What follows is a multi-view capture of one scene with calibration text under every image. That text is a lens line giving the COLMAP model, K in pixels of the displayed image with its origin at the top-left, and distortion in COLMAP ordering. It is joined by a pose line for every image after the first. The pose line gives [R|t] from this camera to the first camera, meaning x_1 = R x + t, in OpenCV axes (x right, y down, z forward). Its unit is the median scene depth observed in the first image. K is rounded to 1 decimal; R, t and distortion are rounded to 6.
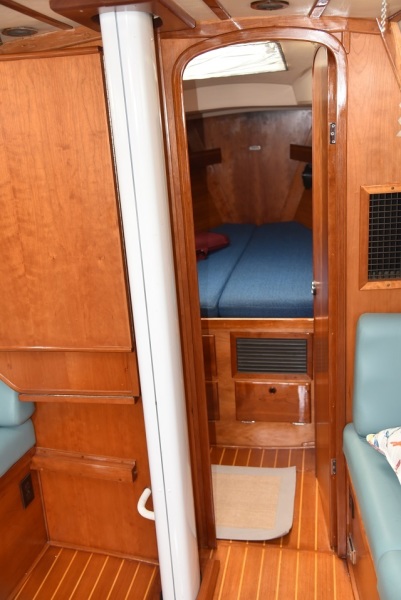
lens RADIAL K [[606.2, 0, 198.0], [0, 606.2, 307.5], [0, 0, 1]] dist [0.023558, 0.125134]
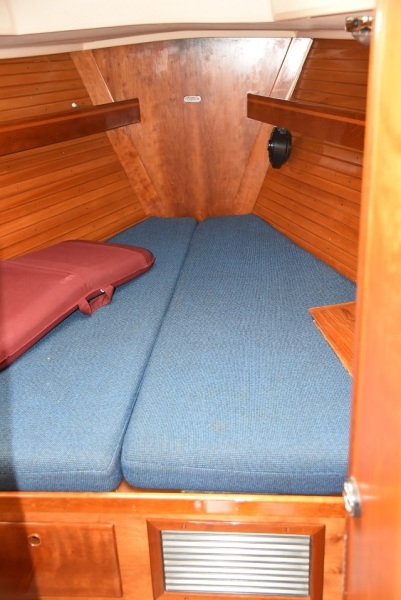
lens RADIAL K [[606.2, 0, 198.0], [0, 606.2, 307.5], [0, 0, 1]] dist [0.023558, 0.125134]
pose [[0.995046, -0.025836, 0.096004, 0.032883], [0.016557, 0.995222, 0.096223, -0.106636], [-0.098031, -0.094156, 0.990719, 0.348196]]
